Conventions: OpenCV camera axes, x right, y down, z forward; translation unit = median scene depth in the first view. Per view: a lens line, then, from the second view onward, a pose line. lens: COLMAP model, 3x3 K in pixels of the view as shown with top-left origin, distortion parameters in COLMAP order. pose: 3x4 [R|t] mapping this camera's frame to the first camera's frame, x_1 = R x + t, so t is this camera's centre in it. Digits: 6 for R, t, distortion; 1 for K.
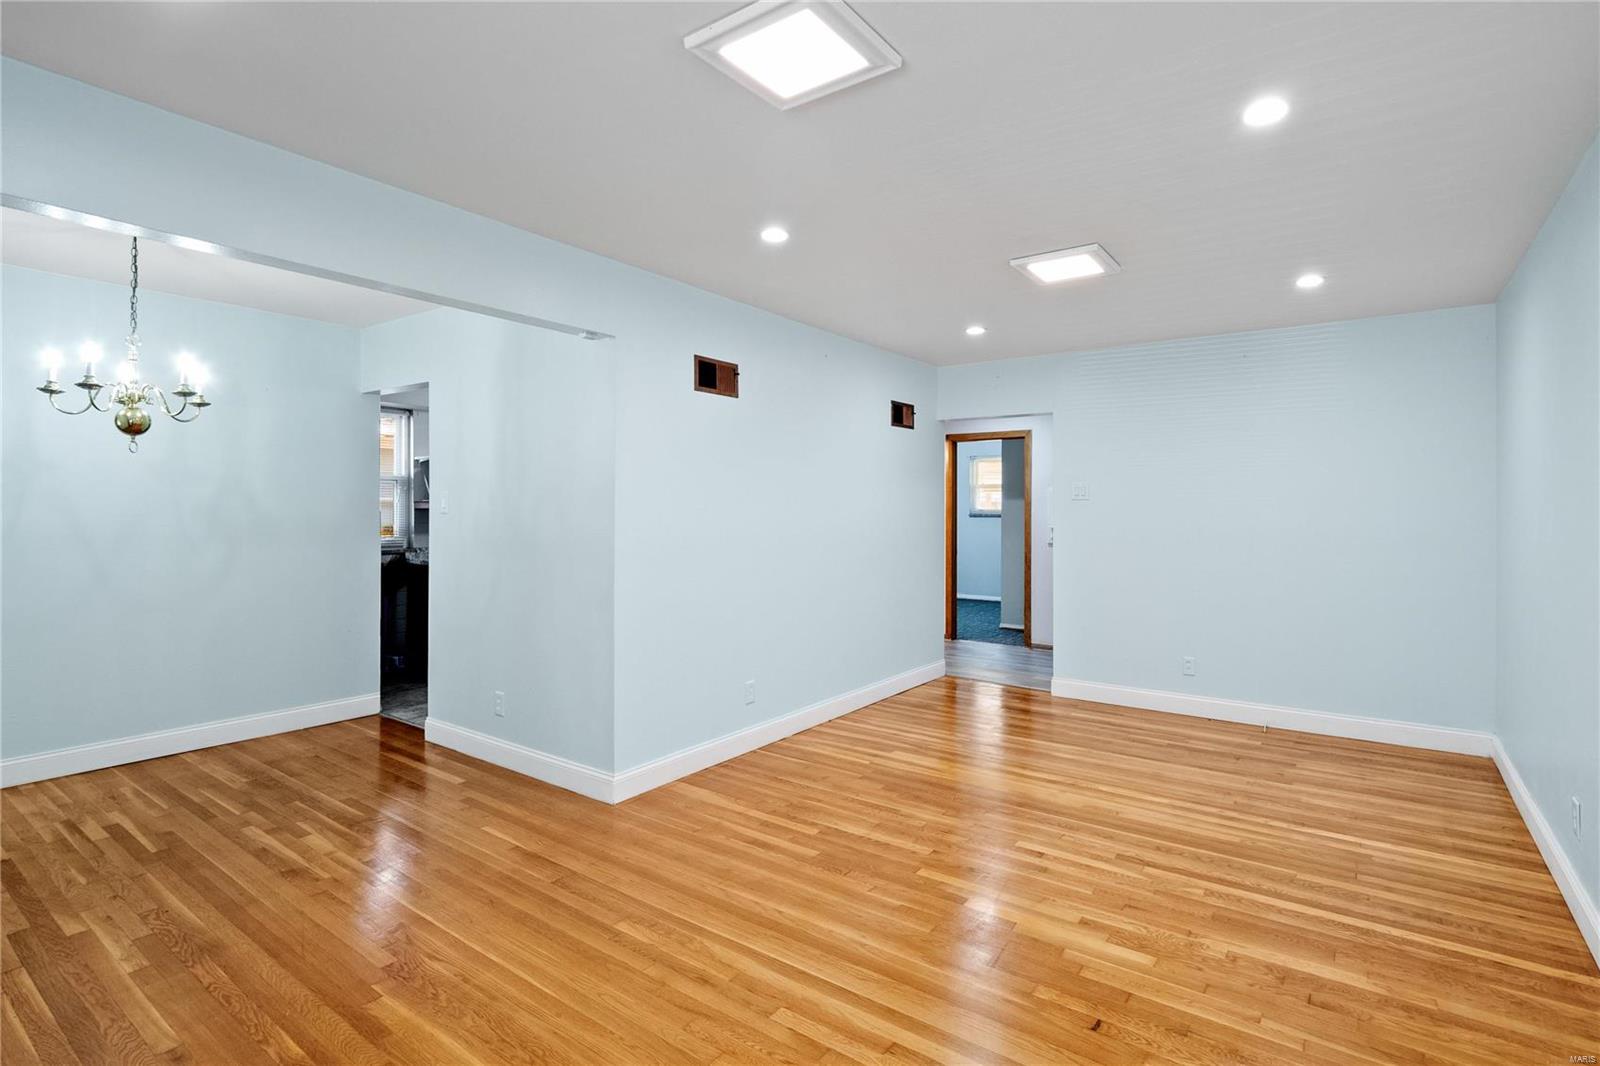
lens RADIAL K [[774.5, 0, 810.8], [0, 774.5, 492.0], [0, 0, 1]] dist [-0.002530, -0.001797]
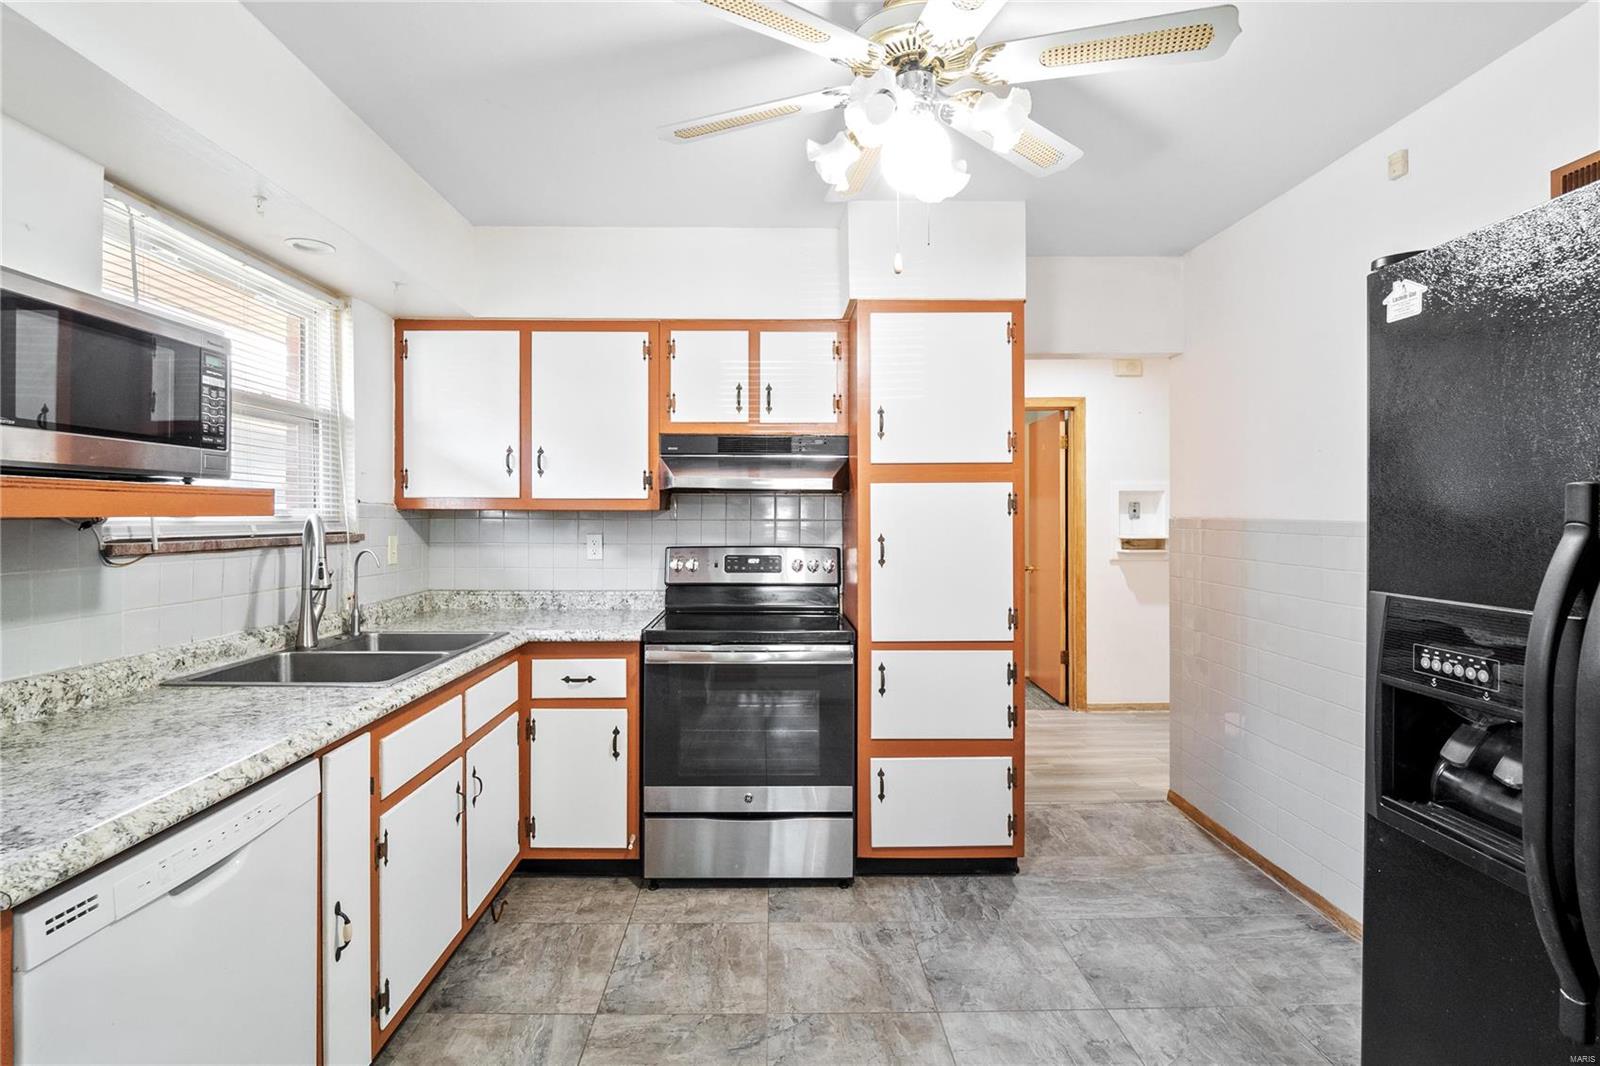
lens RADIAL K [[765.8, 0, 805.0], [0, 765.8, 511.5], [0, 0, 1]] dist [-0.001496, -0.015426]
pose [[0.796366, -0.003234, 0.604806, -0.780586], [-0.010370, 0.999766, 0.019000, 0.027065], [-0.604726, -0.021403, 0.796146, 1.413181]]
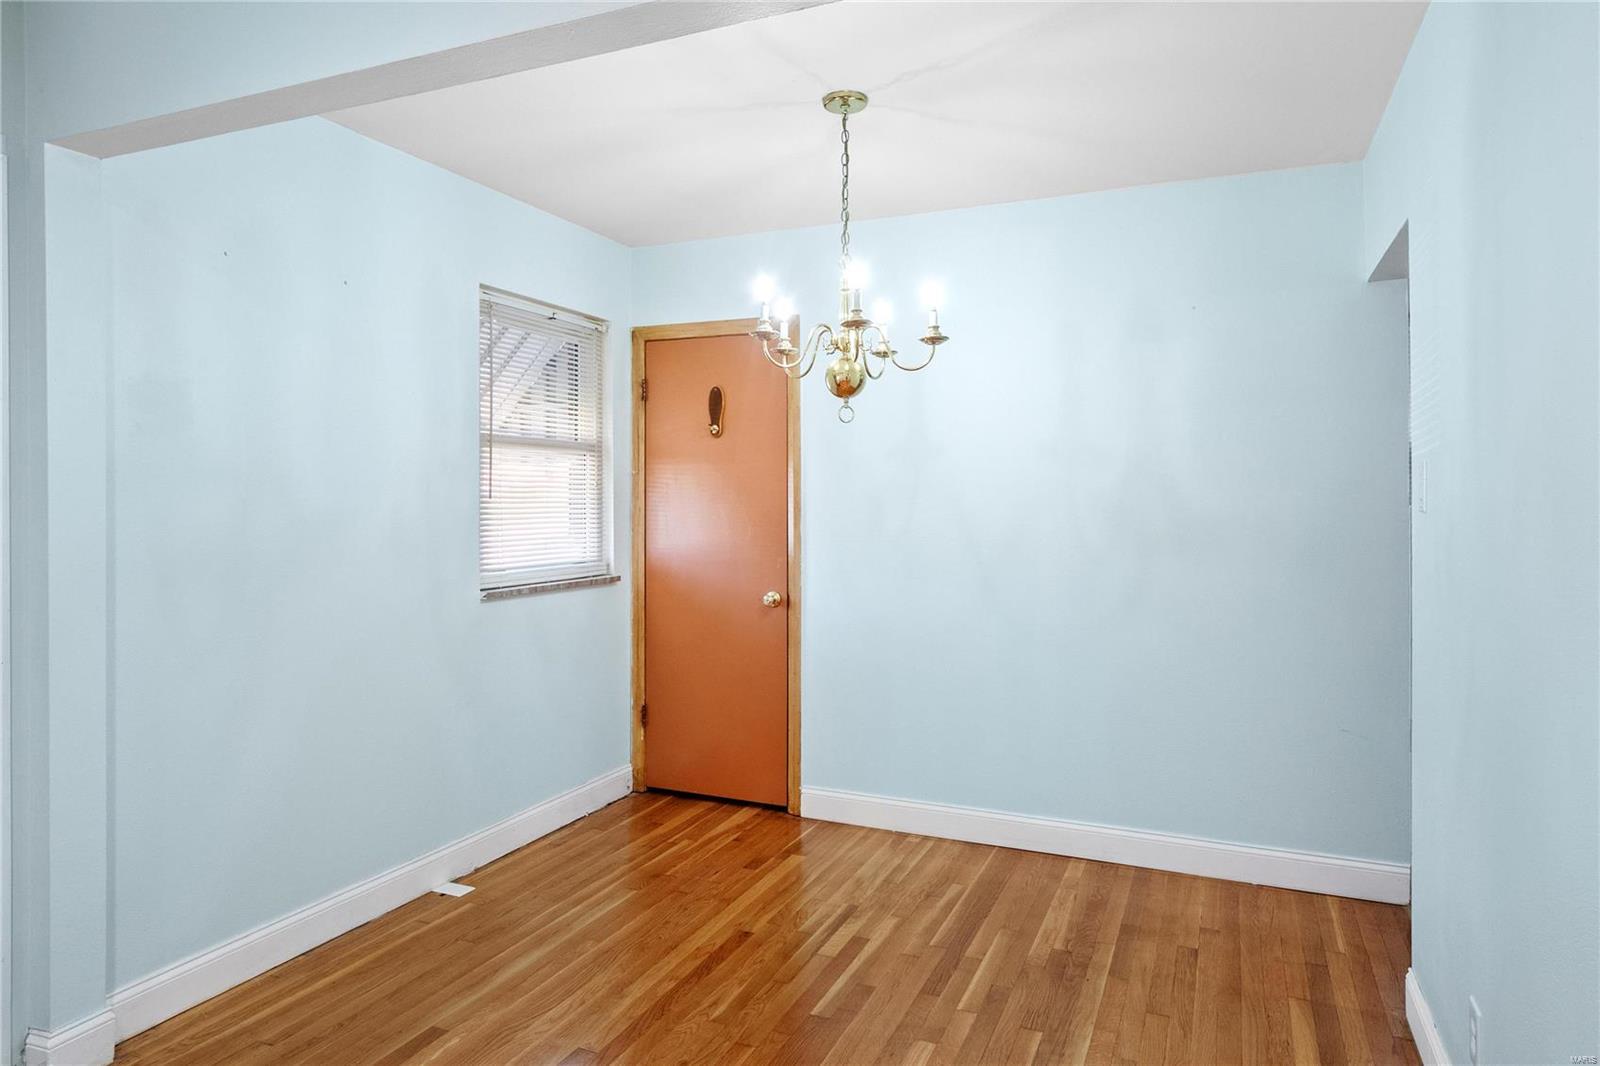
lens RADIAL K [[968.8, 0, 797.6], [0, 968.8, 502.7], [0, 0, 1]] dist [0.003621, 0.000759]
pose [[0.196190, -0.004630, -0.980555, -0.022879], [0.026093, 0.999659, 0.000500, 0.019941], [0.980219, -0.025684, 0.196244, 0.762566]]
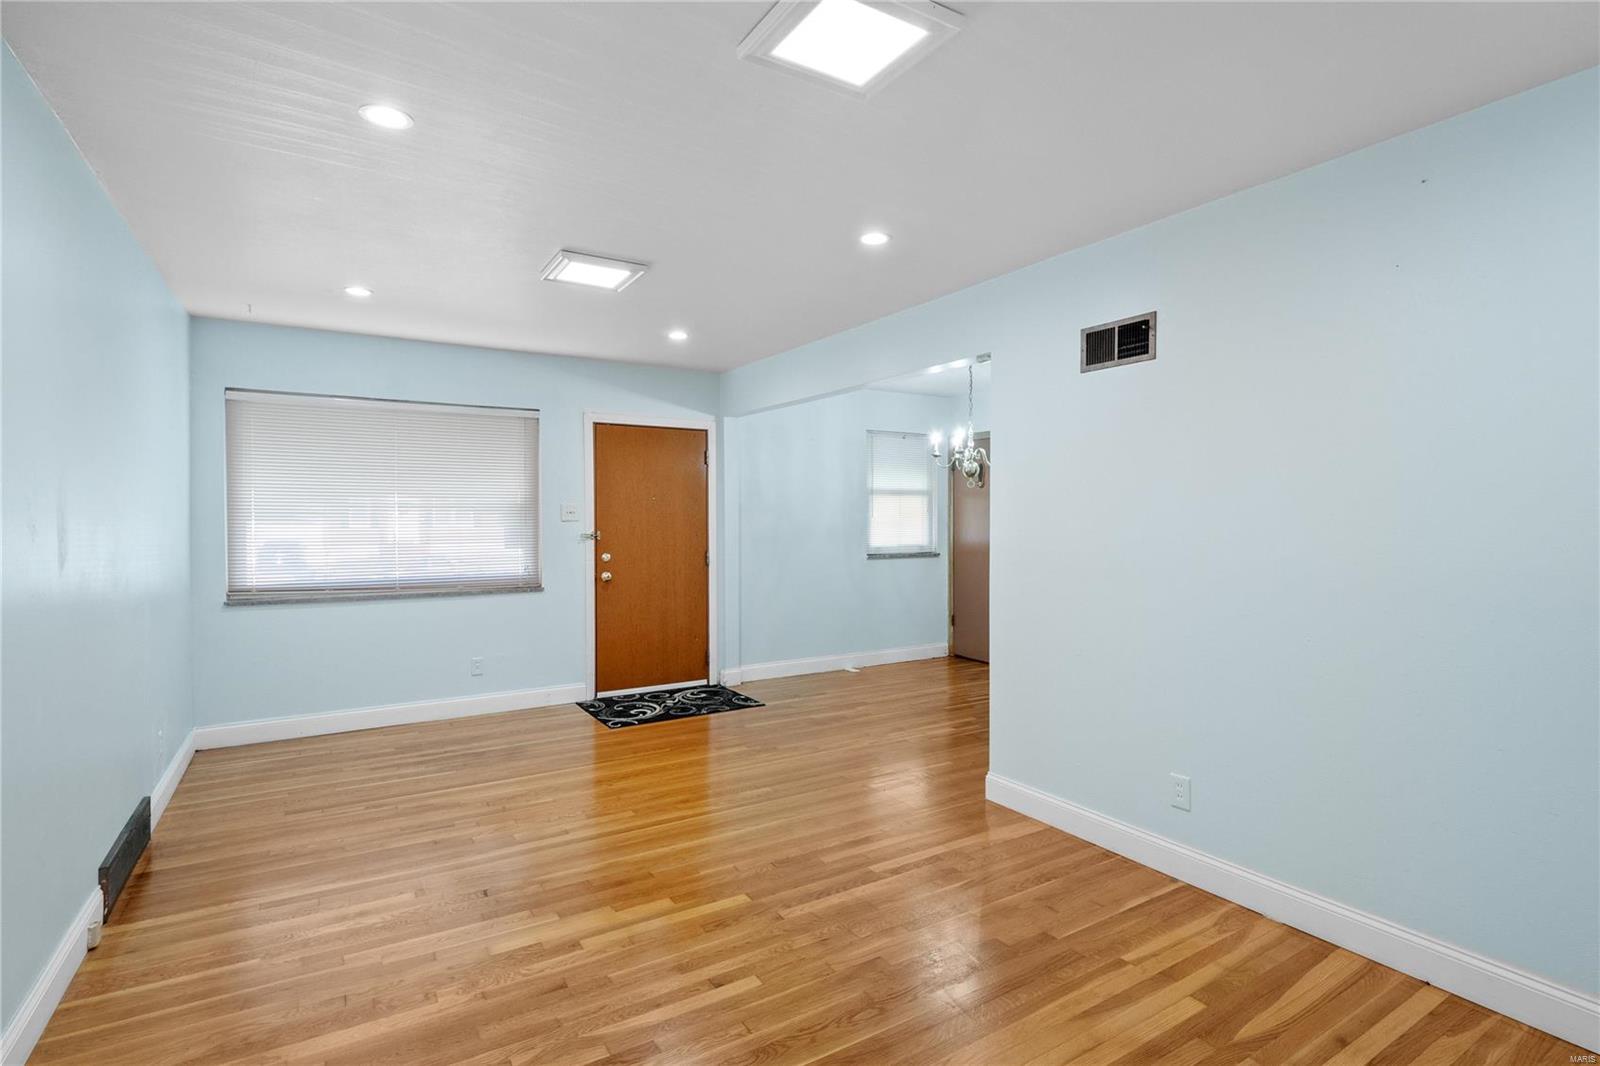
lens RADIAL K [[778.6, 0, 803.2], [0, 778.6, 523.2], [0, 0, 1]] dist [-0.003084, -0.001344]
pose [[-0.381568, 0.001794, -0.924339, 0.888888], [0.019707, 0.999787, -0.006195, 0.032788], [0.924131, -0.020580, -0.381522, 1.281107]]
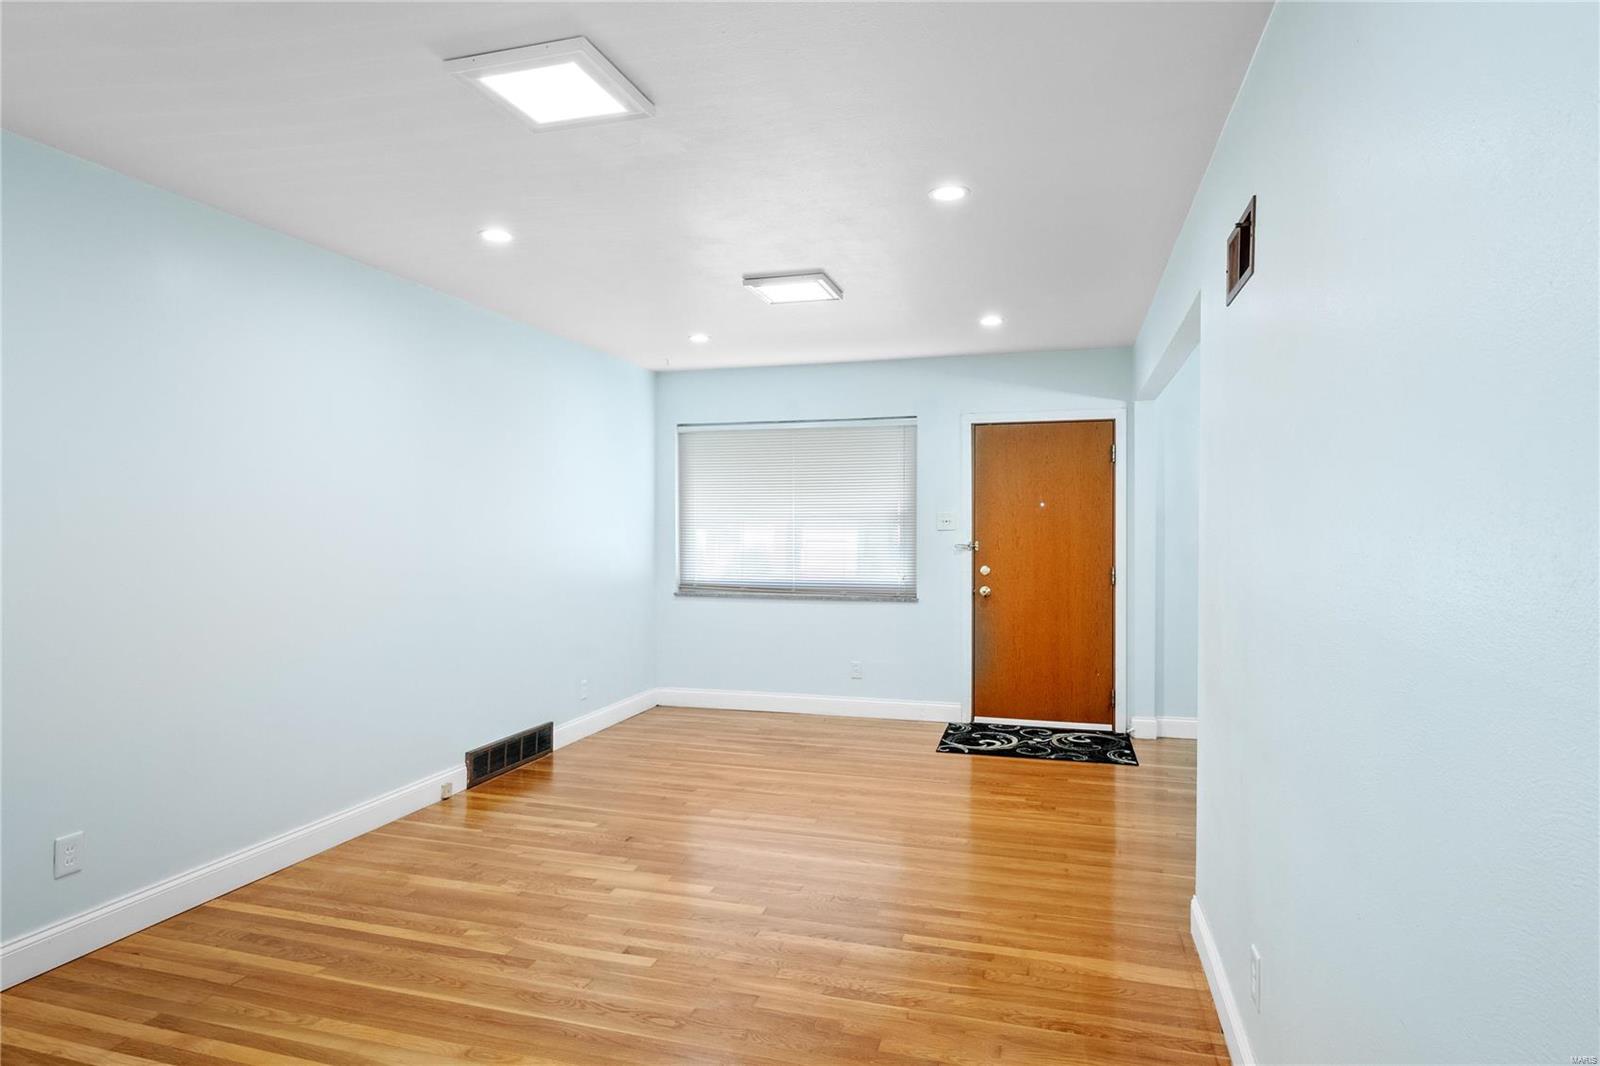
lens RADIAL K [[907.2, 0, 800.0], [0, 907.2, 533.0], [0, 0, 1]] dist [0.013293, -0.000319]
pose [[-0.944776, -0.003535, -0.327698, 0.411596], [0.001562, 0.999882, -0.015289, 0.041518], [0.327713, -0.014956, -0.944659, 1.841766]]
